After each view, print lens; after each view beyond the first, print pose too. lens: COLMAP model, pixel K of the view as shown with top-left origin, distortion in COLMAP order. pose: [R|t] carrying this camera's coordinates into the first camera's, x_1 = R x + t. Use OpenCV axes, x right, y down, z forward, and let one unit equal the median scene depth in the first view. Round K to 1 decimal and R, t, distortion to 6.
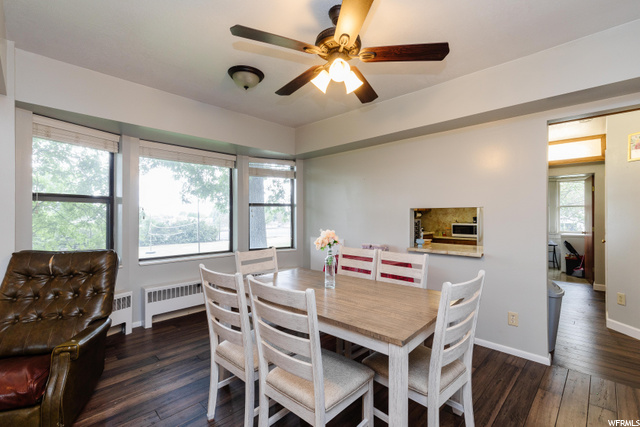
lens RADIAL K [[288.9, 0, 318.2], [0, 288.9, 214.4], [0, 0, 1]] dist [-0.001054, -0.000481]
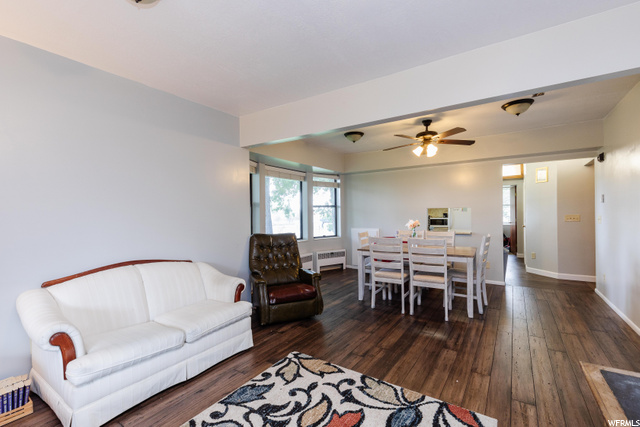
lens RADIAL K [[288.9, 0, 317.6], [0, 288.9, 215.1], [0, 0, 1]] dist [-0.001054, -0.000481]
pose [[0.983846, -0.013894, 0.178479, -0.443384], [0.013517, 0.999903, 0.003328, 0.004191], [-0.178508, -0.000862, 0.983938, -0.402650]]
